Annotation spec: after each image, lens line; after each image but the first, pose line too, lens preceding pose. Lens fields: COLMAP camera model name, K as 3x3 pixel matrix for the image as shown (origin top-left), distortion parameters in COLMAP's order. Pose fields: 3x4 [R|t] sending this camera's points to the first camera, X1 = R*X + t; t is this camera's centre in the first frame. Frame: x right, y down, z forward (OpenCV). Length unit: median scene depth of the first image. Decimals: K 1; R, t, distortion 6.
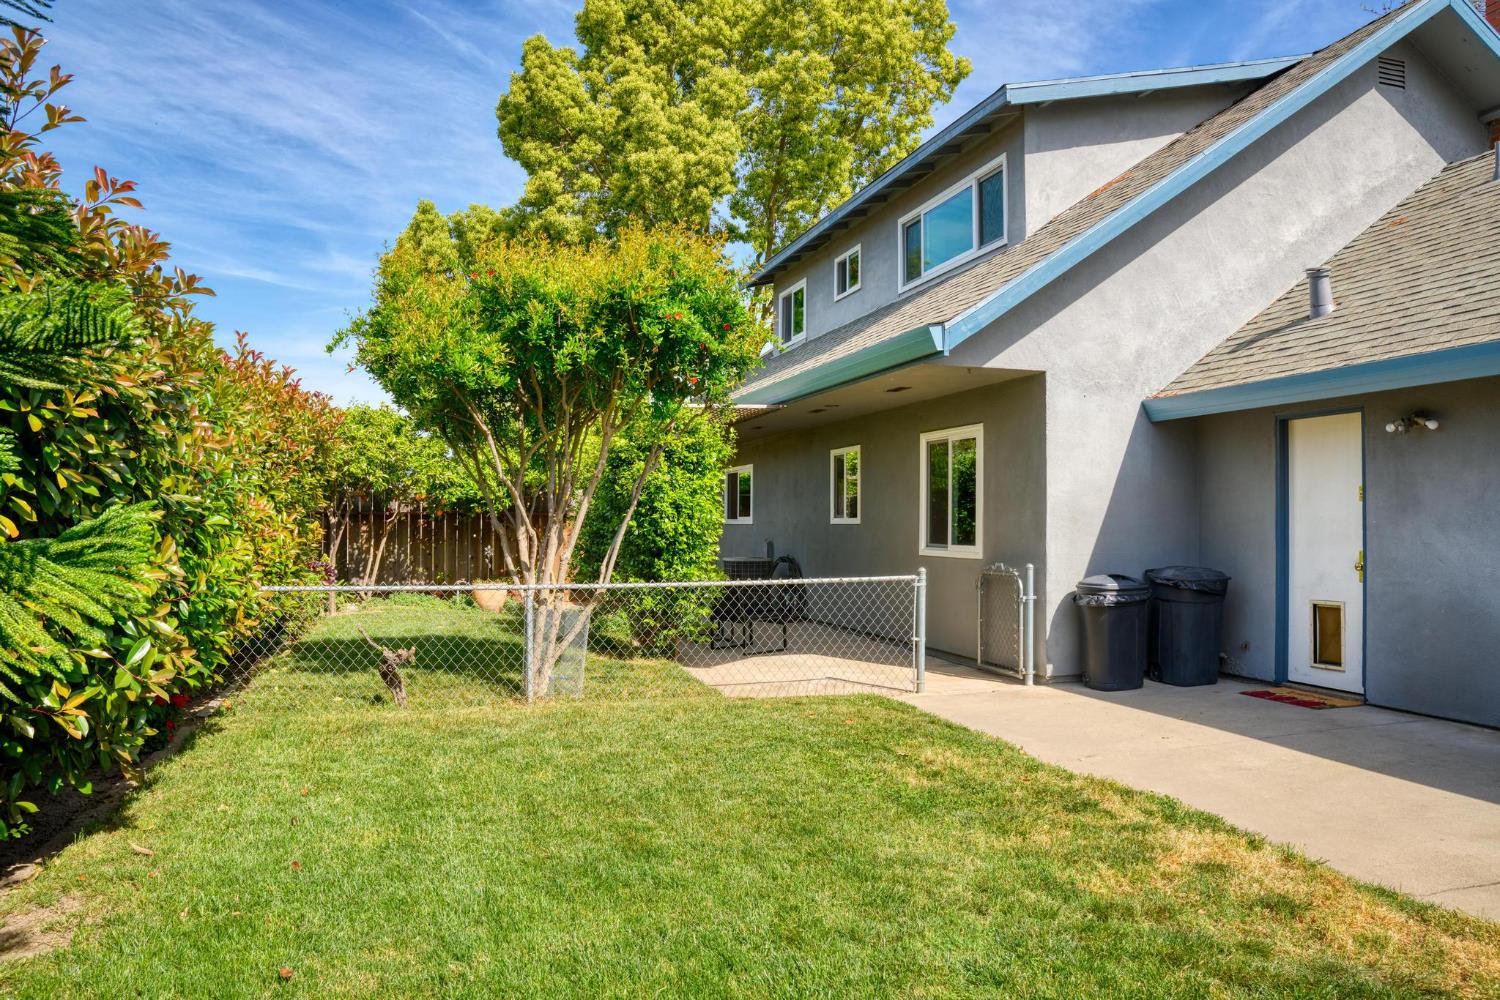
lens RADIAL K [[1071.6, 0, 749.9], [0, 1071.6, 503.0], [0, 0, 1]] dist [-0.117753, -0.001457]
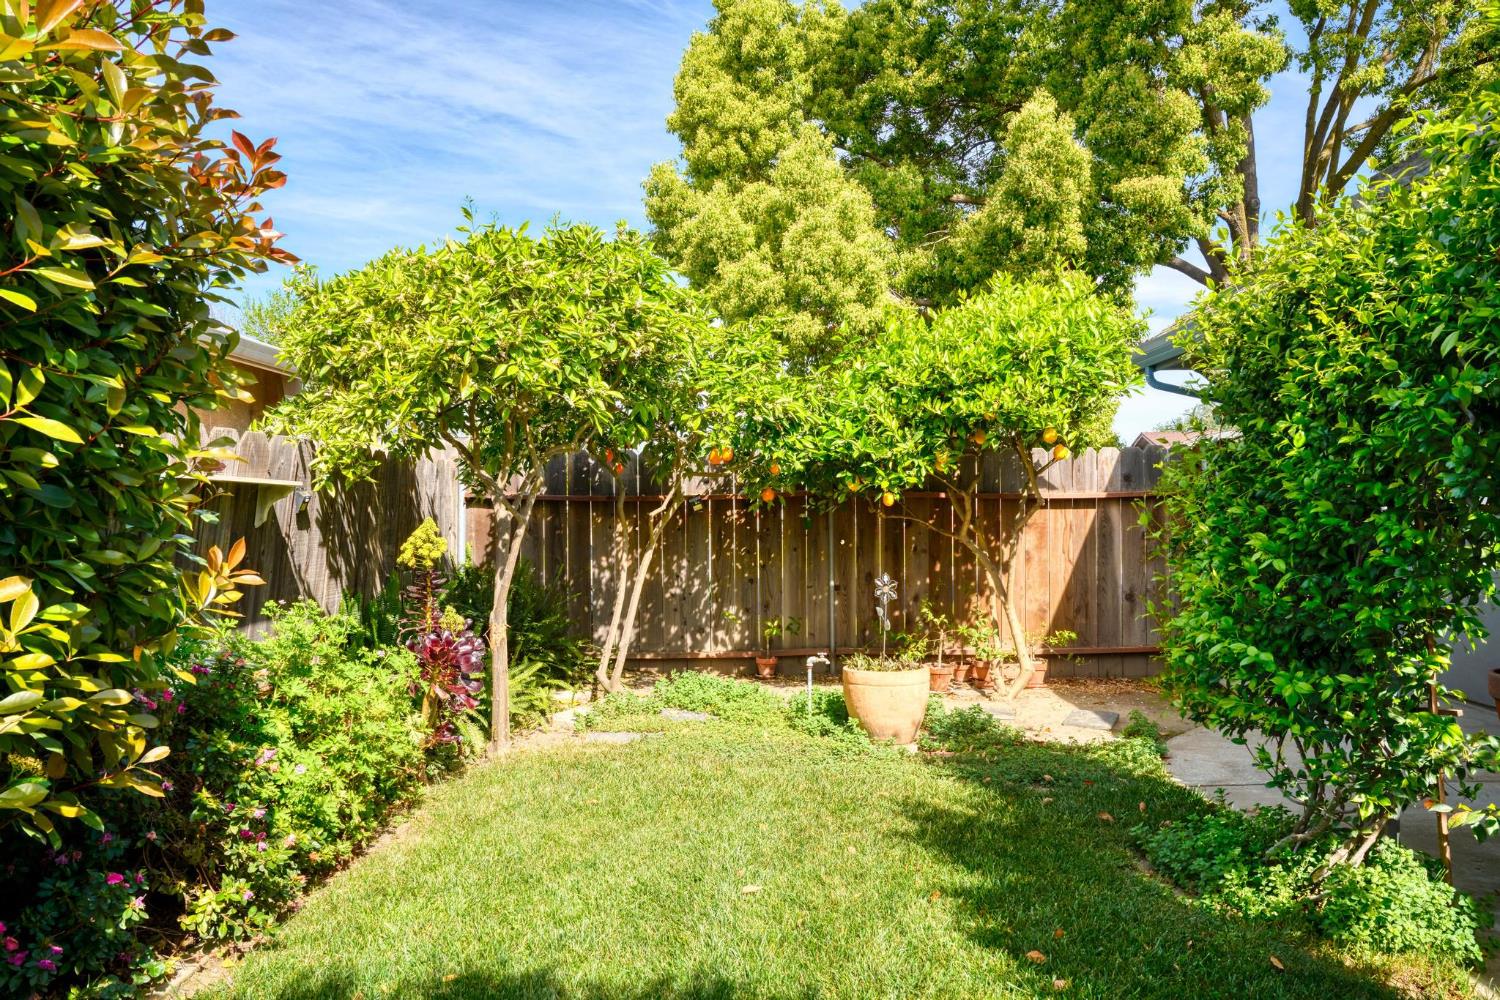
lens RADIAL K [[1123.3, 0, 749.1], [0, 1123.3, 500.5], [0, 0, 1]] dist [-0.000756, 0.000043]
pose [[0.950964, -0.010941, -0.309108, -0.159915], [0.014316, 0.999860, 0.008651, 0.007963], [0.308970, -0.012652, 0.950988, 0.570753]]
